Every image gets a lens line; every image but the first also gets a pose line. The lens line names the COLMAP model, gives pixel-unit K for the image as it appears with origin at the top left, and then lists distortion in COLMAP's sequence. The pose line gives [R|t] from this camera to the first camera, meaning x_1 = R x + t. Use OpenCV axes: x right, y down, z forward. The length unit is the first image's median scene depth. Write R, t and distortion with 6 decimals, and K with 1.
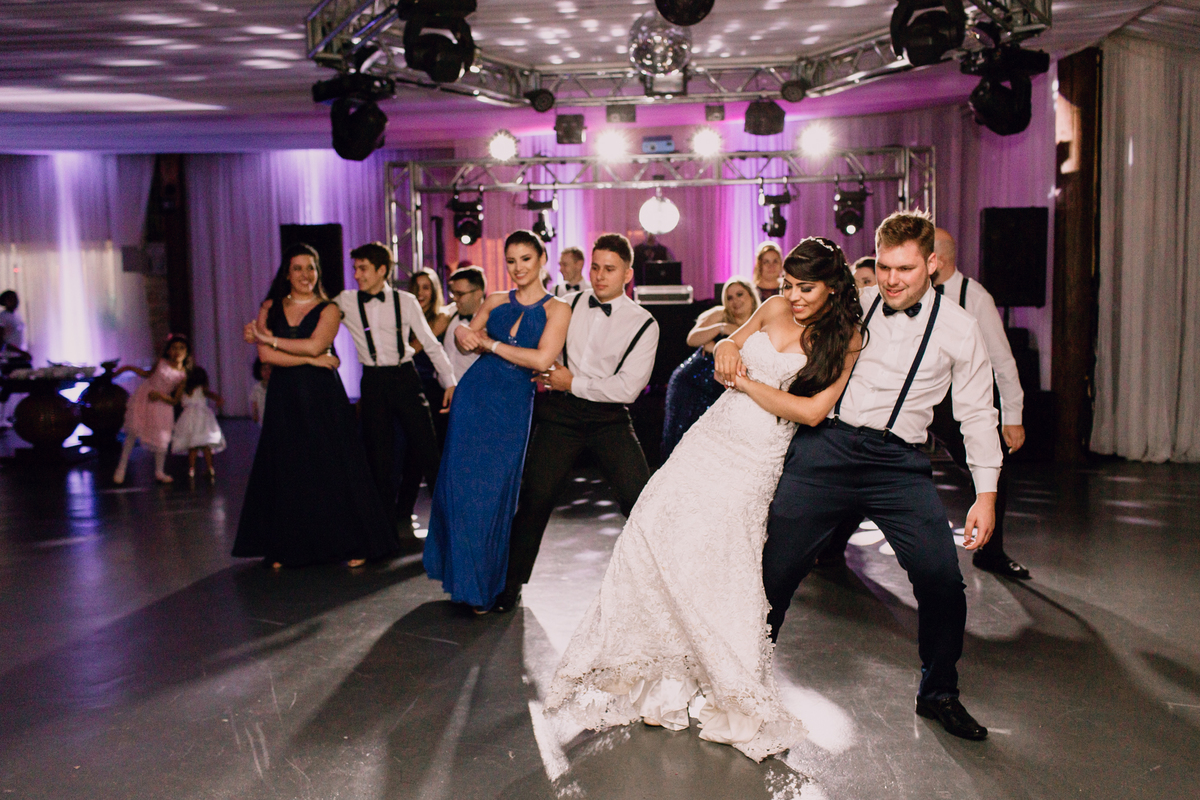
lens RADIAL K [[1136.8, 0, 600.0], [0, 1136.8, 400.0], [0, 0, 1]] dist [0.001407, 0.006936]
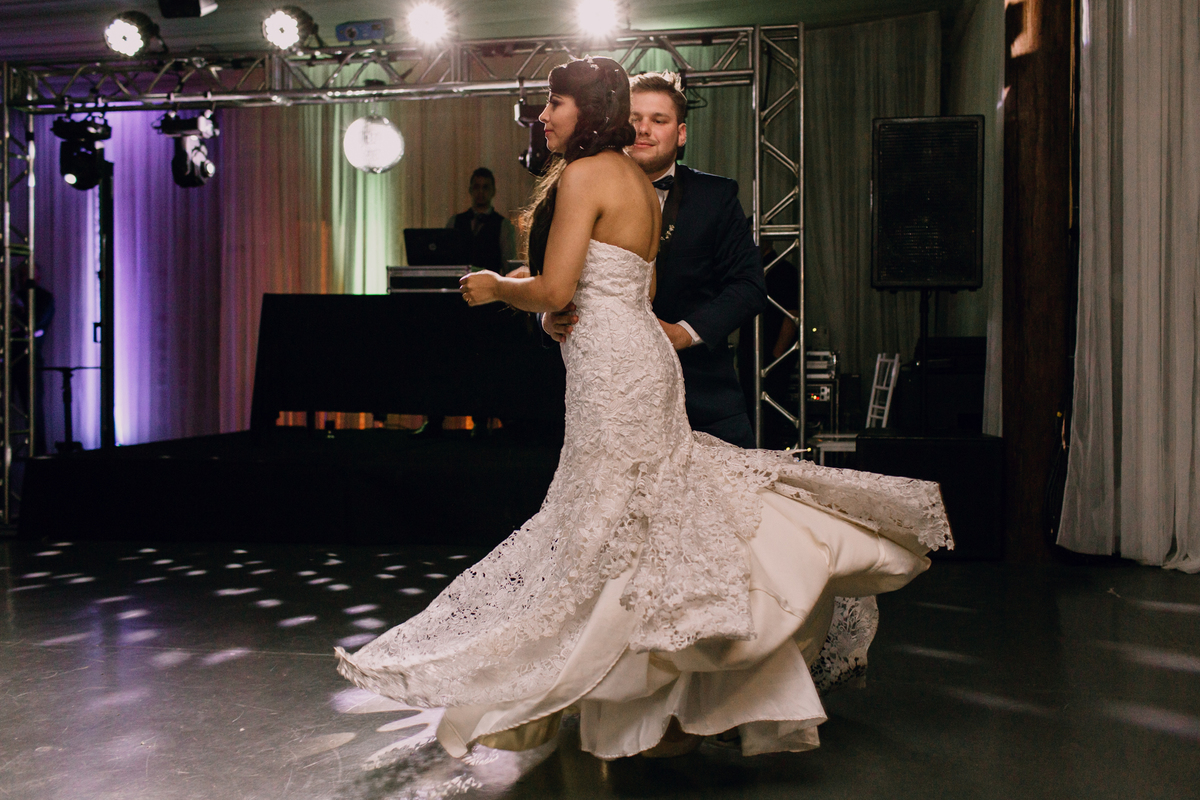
lens RADIAL K [[1226.6, 0, 604.8], [0, 1226.6, 369.6], [0, 0, 1]] dist [-0.000172, -0.007496]
pose [[0.991230, 0.019008, -0.130772, 0.279348], [-0.029085, 0.996715, -0.075587, 0.010652], [0.128906, 0.078728, 0.988527, 0.363307]]
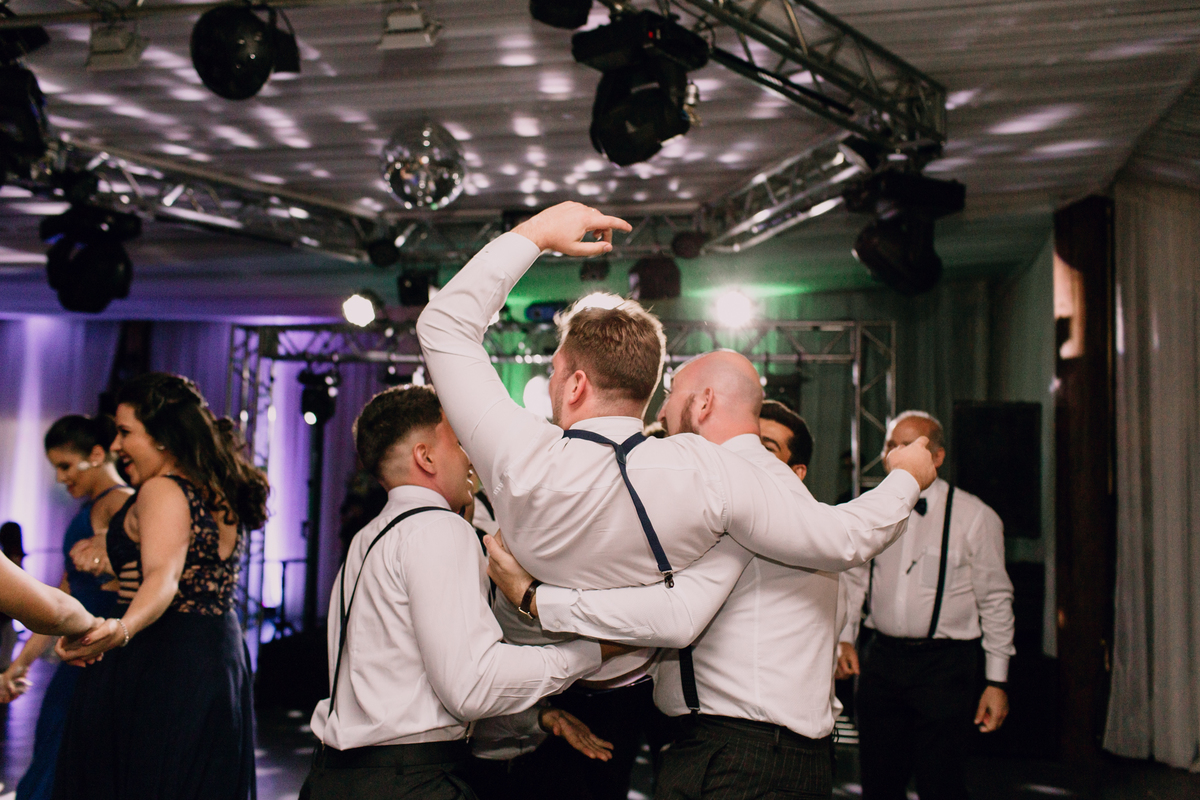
lens RADIAL K [[1144.0, 0, 601.0], [0, 1144.0, 394.2], [0, 0, 1]] dist [-0.005647, 0.008083]
pose [[0.986599, 0.032904, -0.159814, 0.224139], [-0.059965, 0.984032, -0.167587, -0.032585], [0.151748, 0.174924, 0.972818, 0.226709]]
